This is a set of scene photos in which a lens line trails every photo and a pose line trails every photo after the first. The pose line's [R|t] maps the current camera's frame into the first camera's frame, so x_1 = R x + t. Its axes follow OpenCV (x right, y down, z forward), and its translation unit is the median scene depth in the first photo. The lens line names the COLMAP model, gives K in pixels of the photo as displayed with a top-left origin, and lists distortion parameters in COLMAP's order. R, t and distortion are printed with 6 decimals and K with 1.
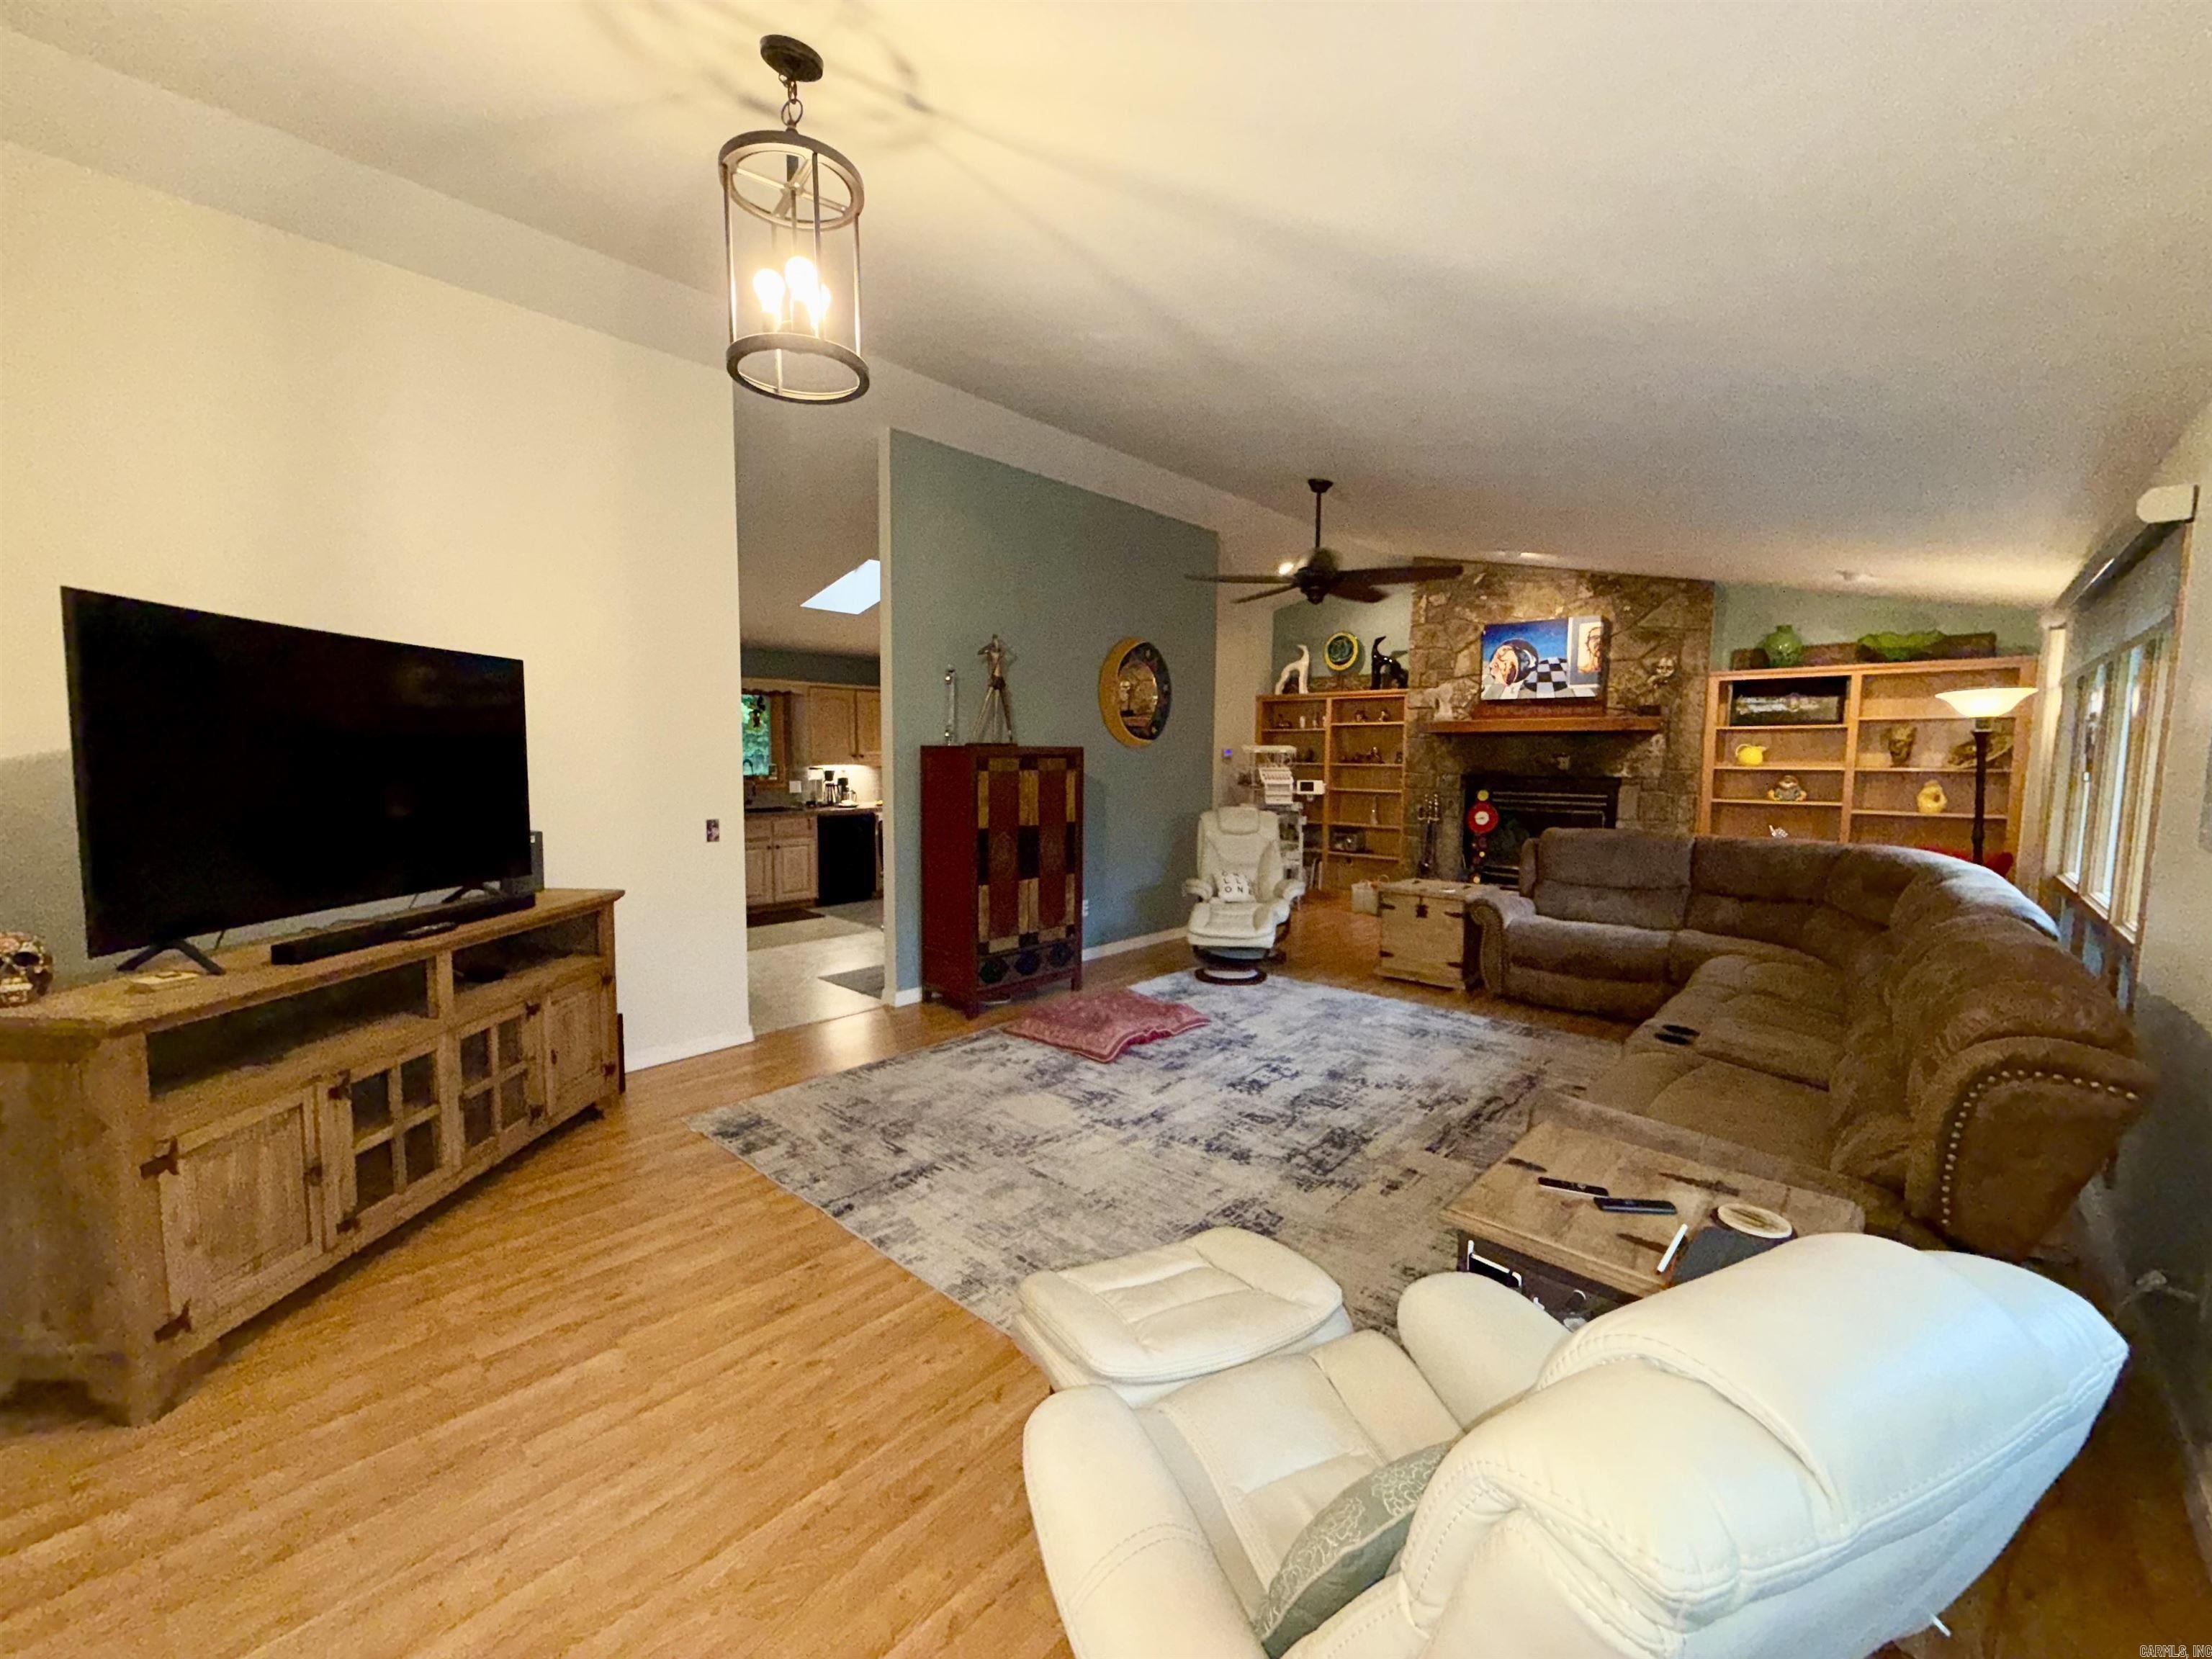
lens RADIAL K [[879.4, 0, 1096.1], [0, 879.4, 831.4], [0, 0, 1]] dist [-0.000955, -0.000157]
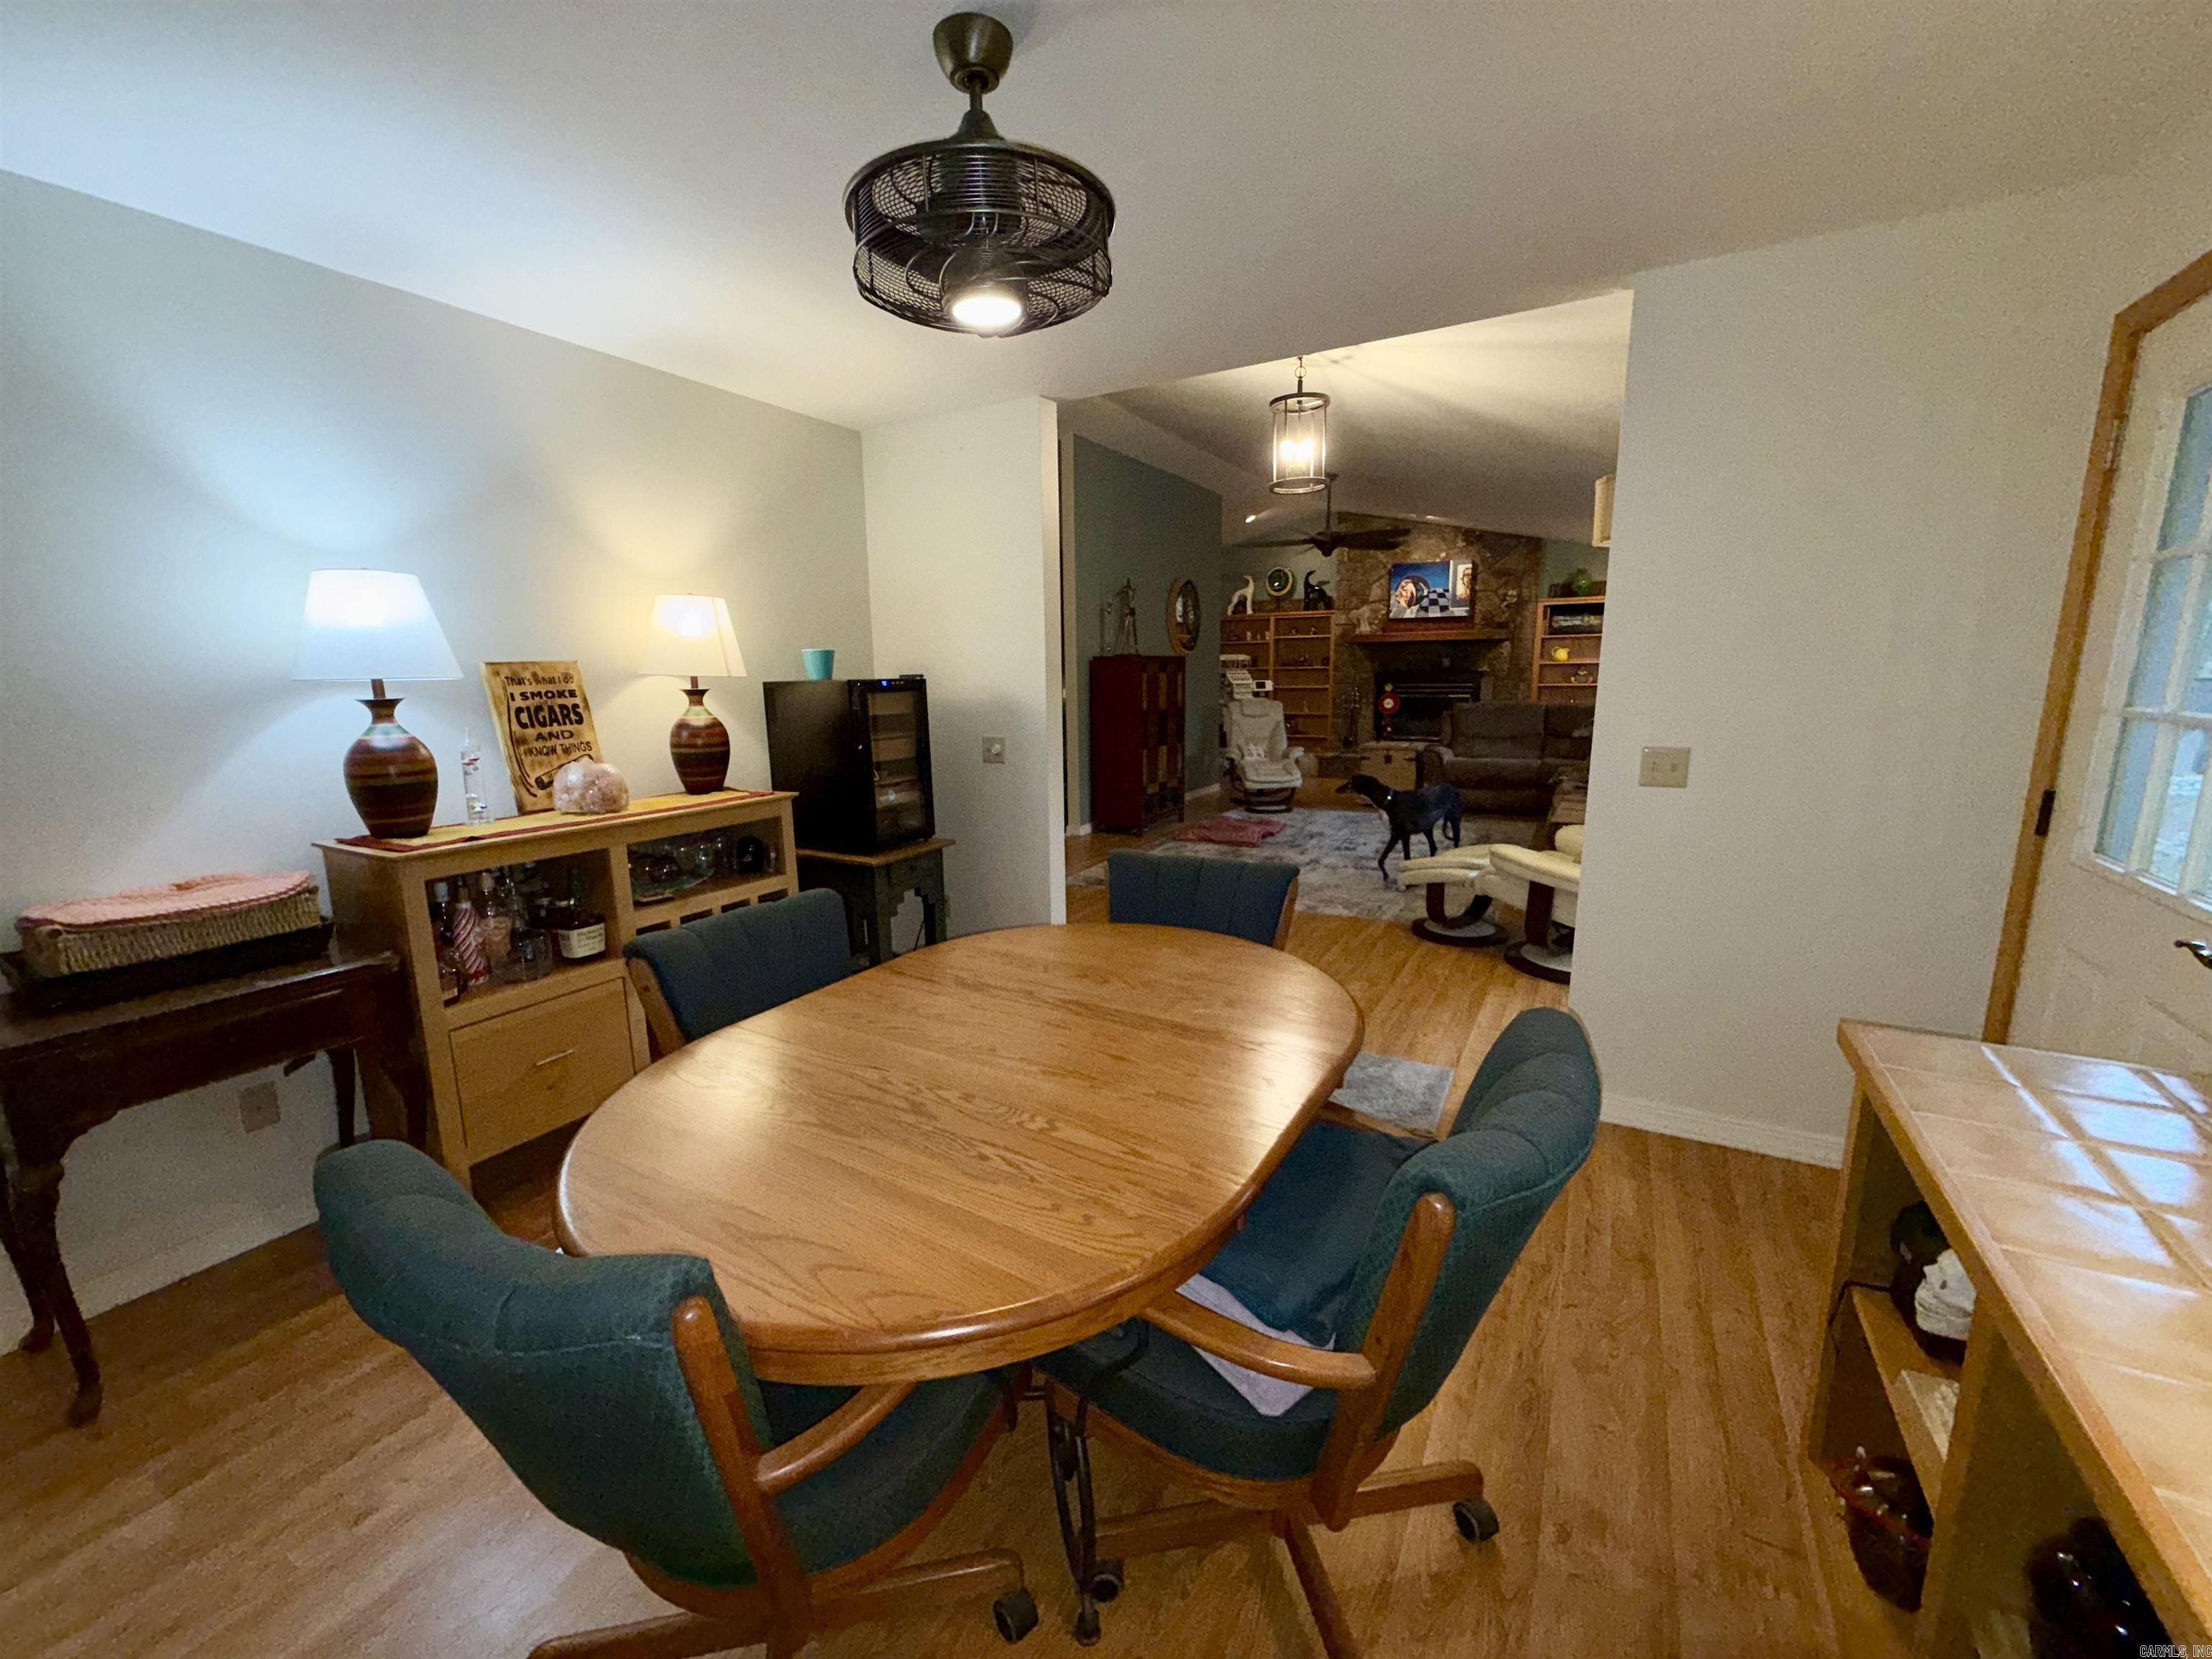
lens RADIAL K [[879.4, 0, 1096.1], [0, 879.4, 831.4], [0, 0, 1]] dist [-0.000955, -0.000157]
pose [[0.974227, -0.061139, 0.217126, -0.389356], [0.040184, 0.994211, 0.099649, 0.034160], [-0.221962, -0.088355, 0.971044, -0.330543]]
